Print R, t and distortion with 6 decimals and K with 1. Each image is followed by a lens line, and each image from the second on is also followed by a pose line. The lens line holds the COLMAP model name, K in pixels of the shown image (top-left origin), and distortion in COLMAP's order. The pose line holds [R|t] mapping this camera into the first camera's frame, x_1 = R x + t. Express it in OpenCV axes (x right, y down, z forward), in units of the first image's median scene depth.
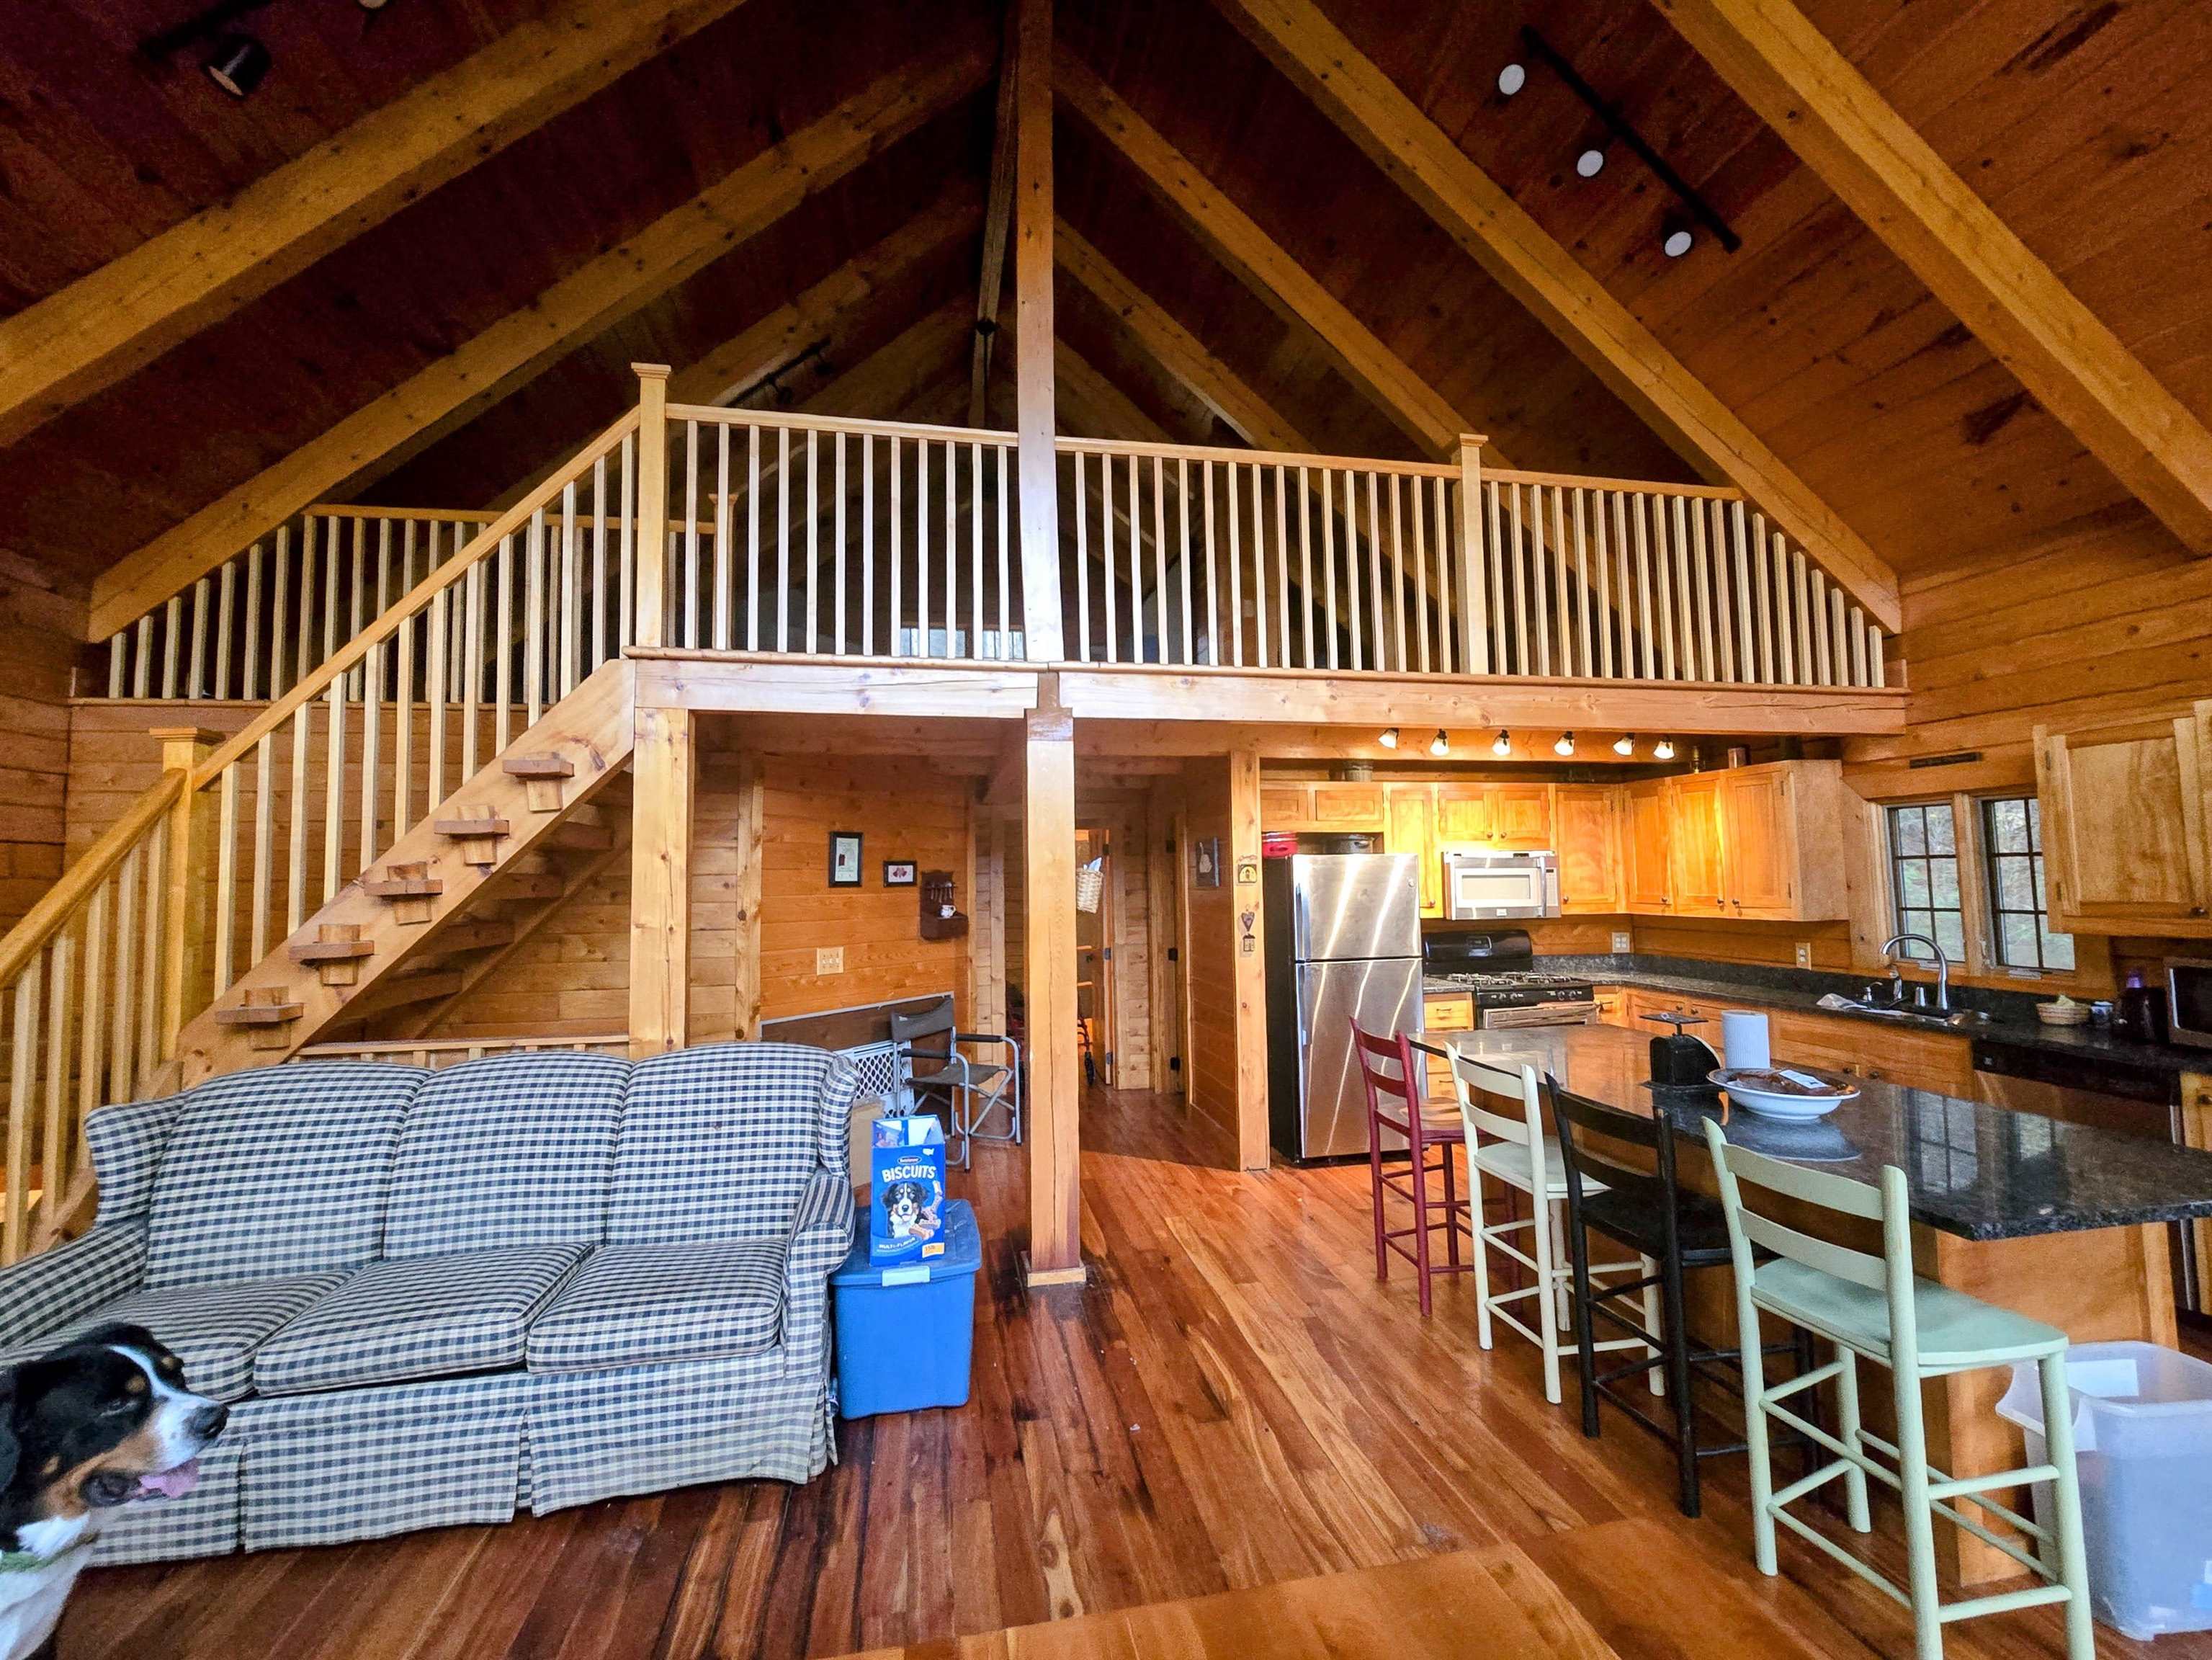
lens RADIAL K [[926.9, 0, 1108.8], [0, 926.9, 822.4], [0, 0, 1]] dist [-0.005075, 0.002559]
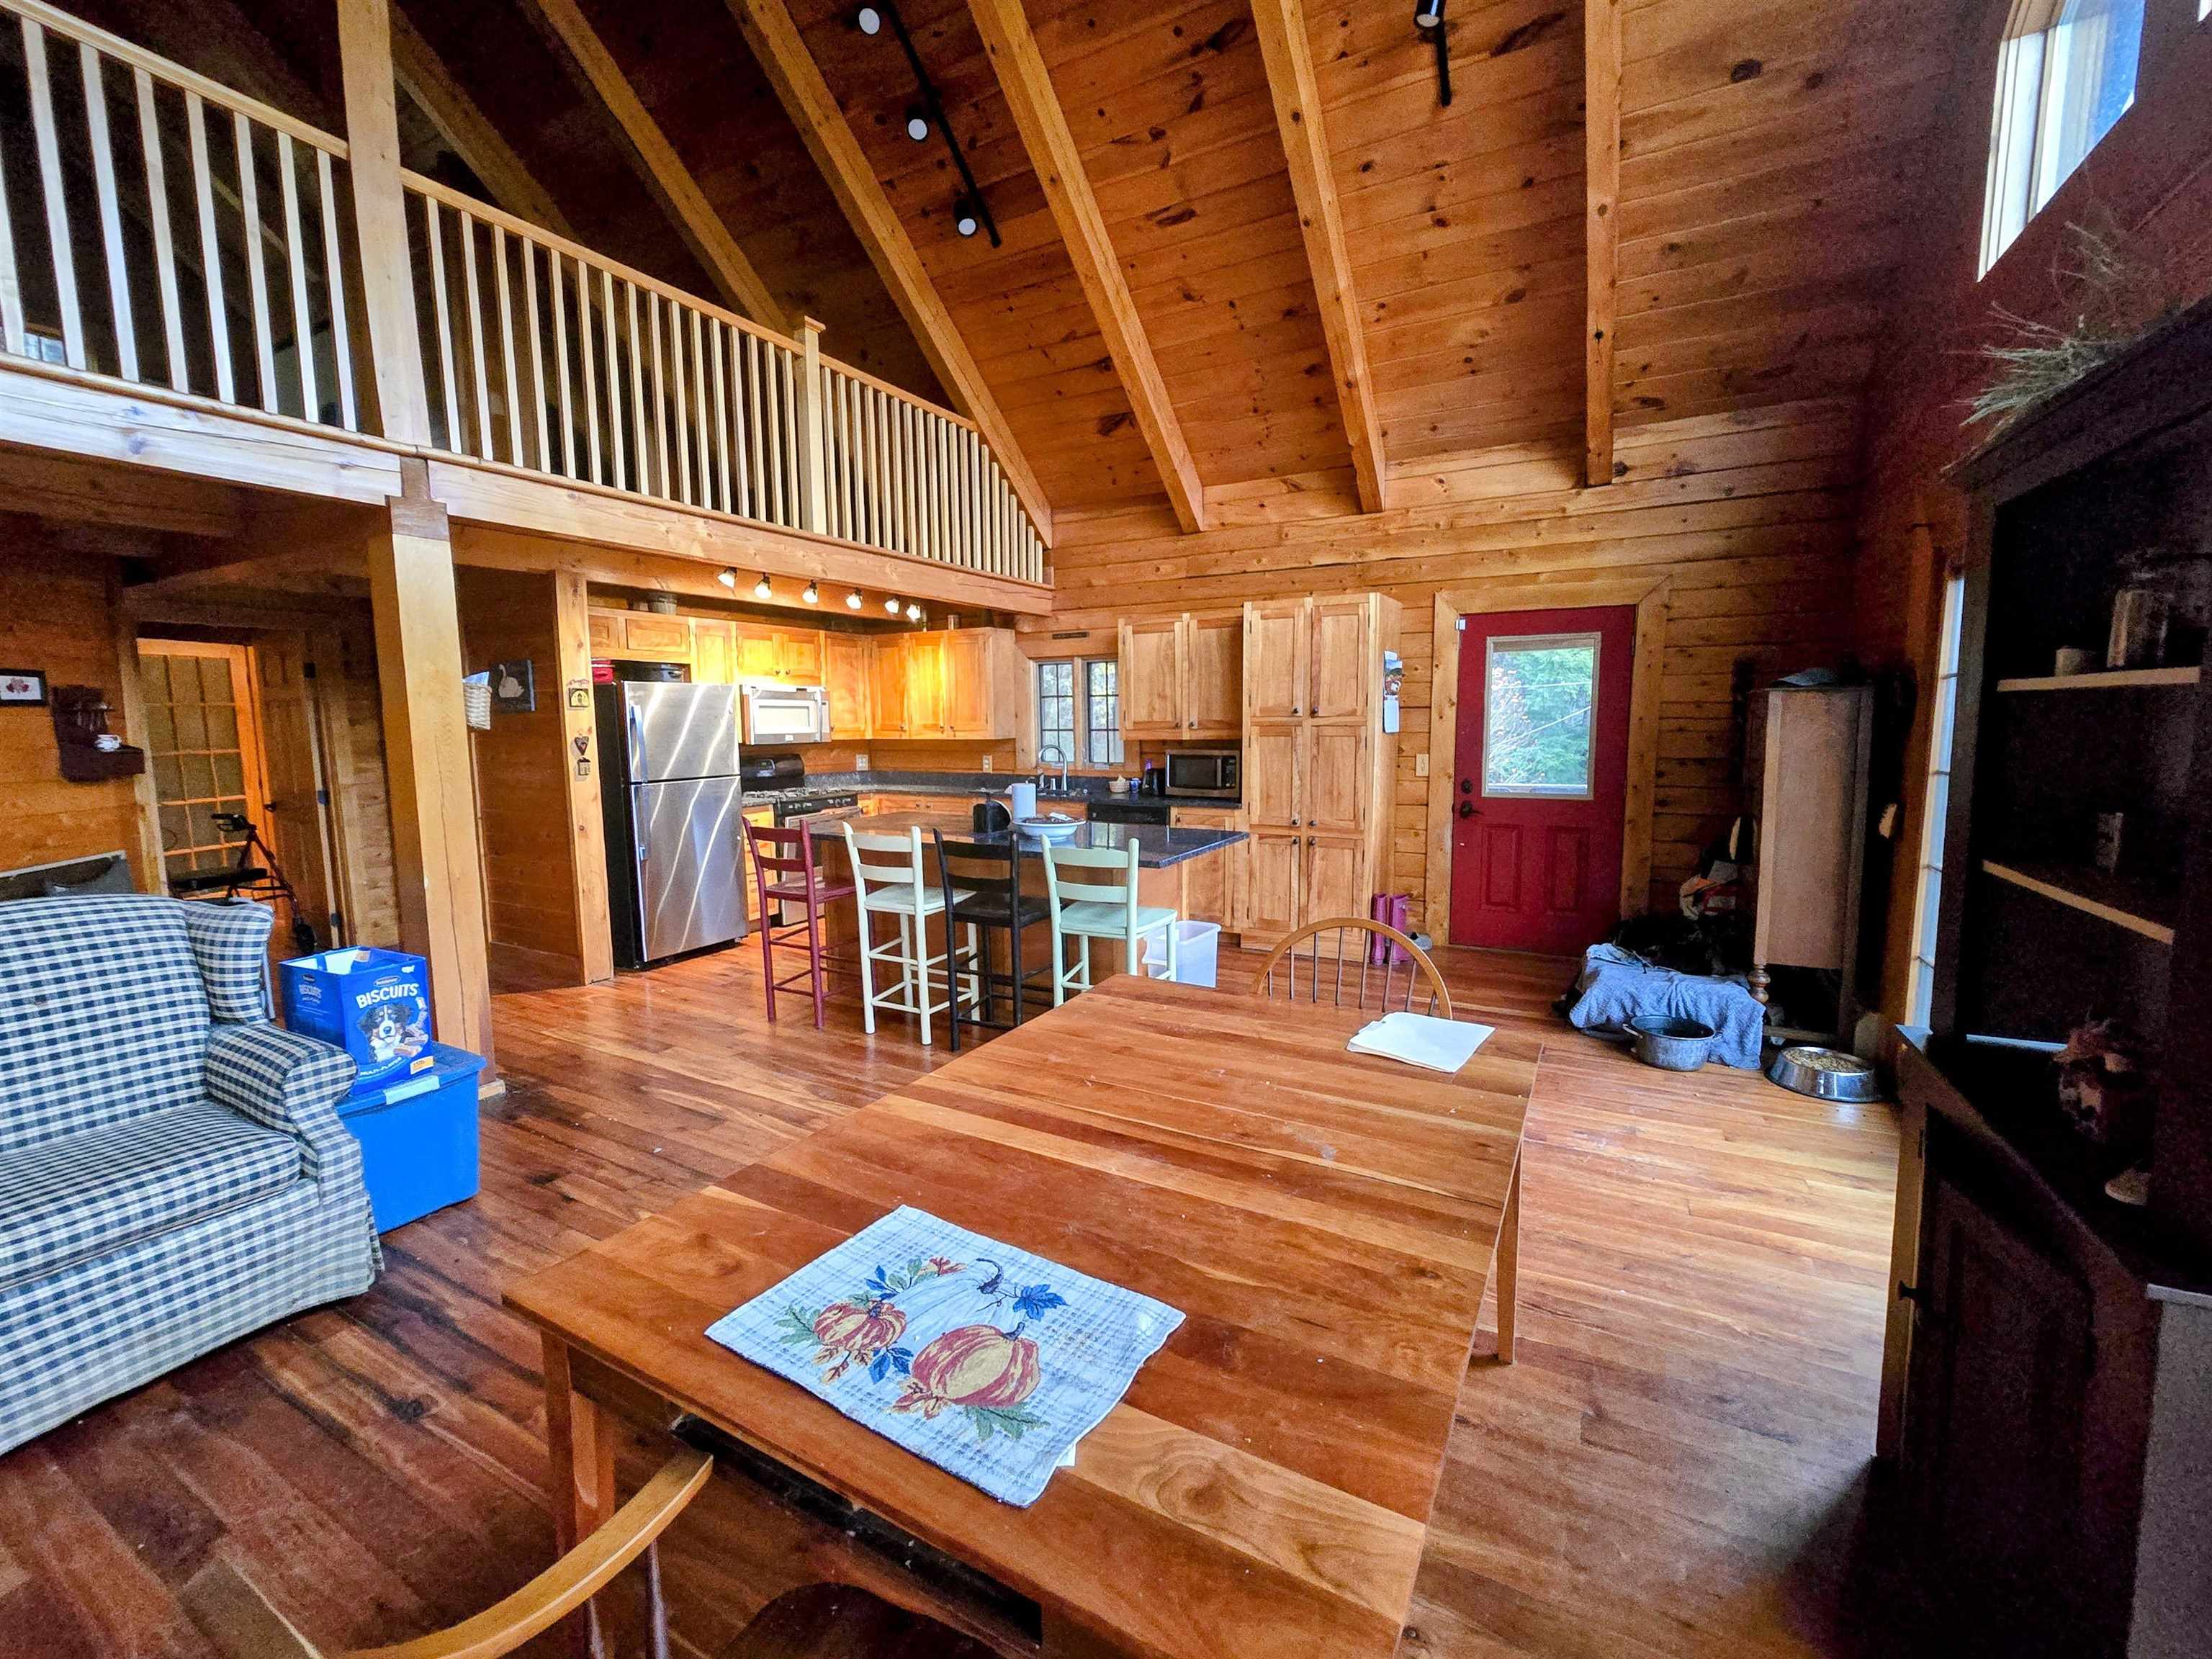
lens RADIAL K [[923.1, 0, 1100.3], [0, 923.1, 820.6], [0, 0, 1]] dist [-0.001069, 0.000099]
pose [[0.646679, -0.076279, 0.758938, -0.286813], [-0.047971, 0.988950, 0.140273, 0.022245], [-0.761252, -0.127119, 0.635874, -0.086165]]
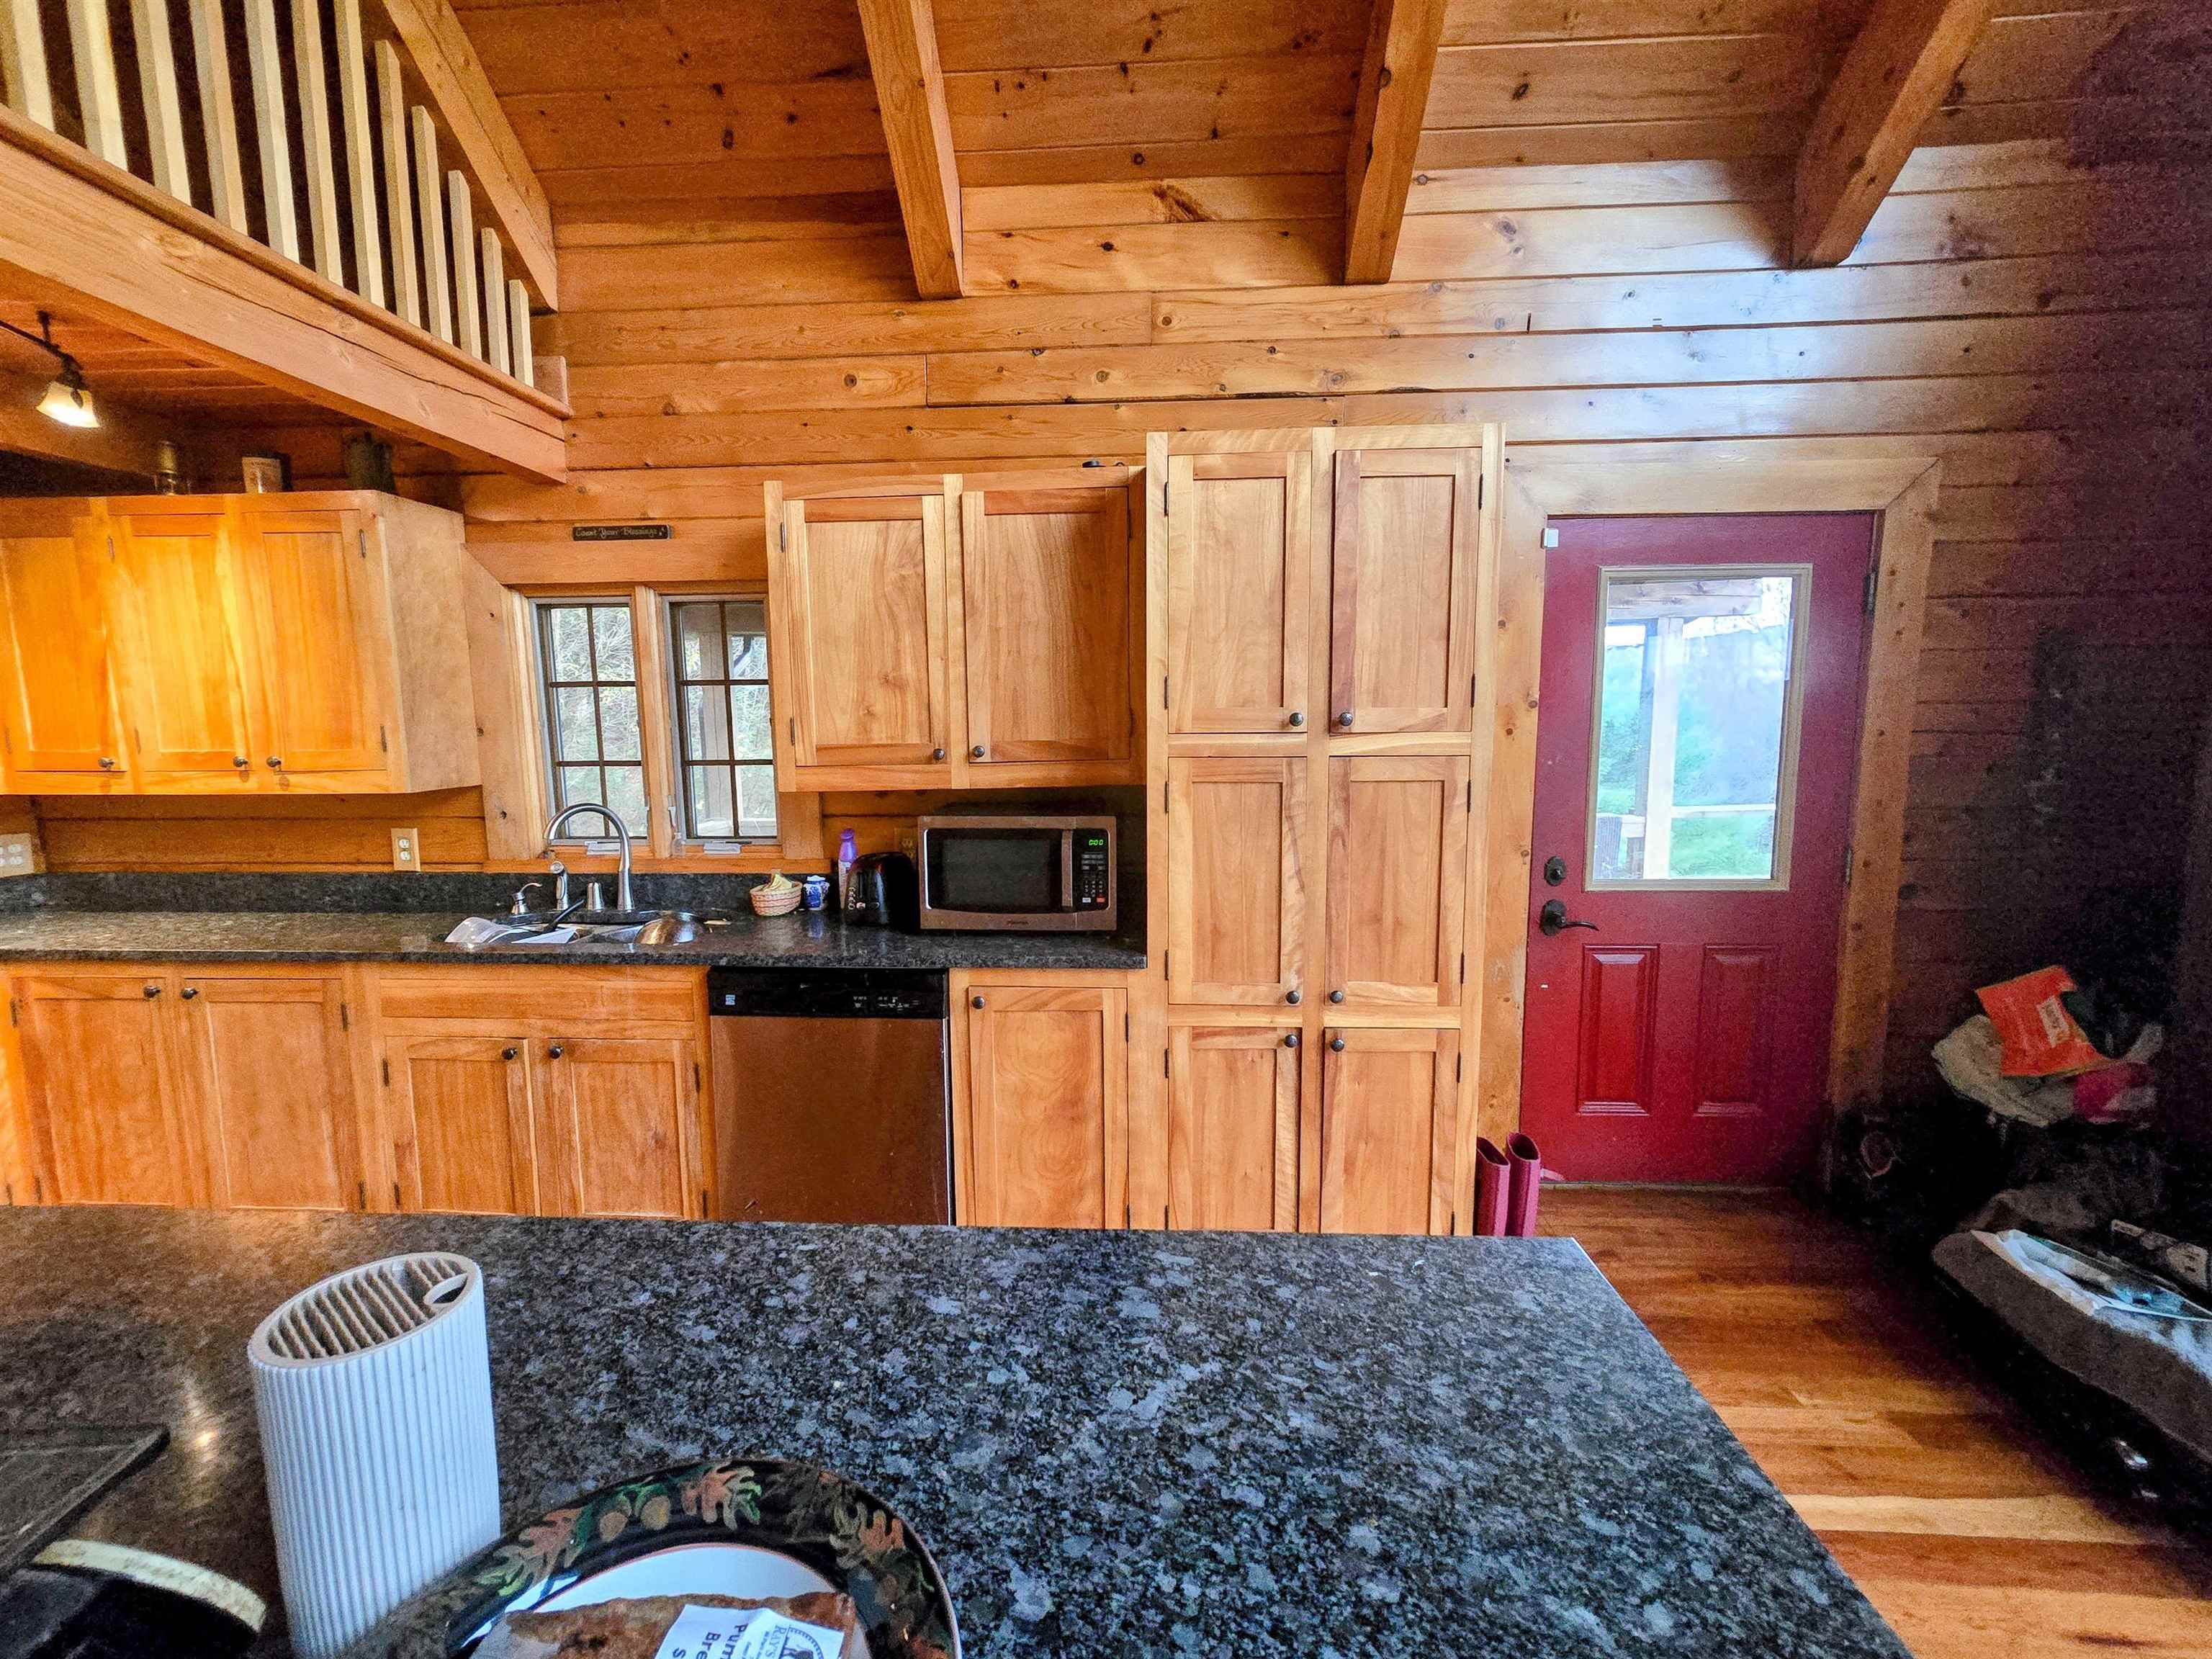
lens RADIAL K [[923.1, 0, 1100.3], [0, 923.1, 820.6], [0, 0, 1]] dist [-0.001069, 0.000099]
pose [[0.239347, -0.097155, 0.966061, 0.335257], [-0.053909, 0.992116, 0.113132, 0.041234], [-0.969436, -0.079157, 0.232222, 0.502912]]
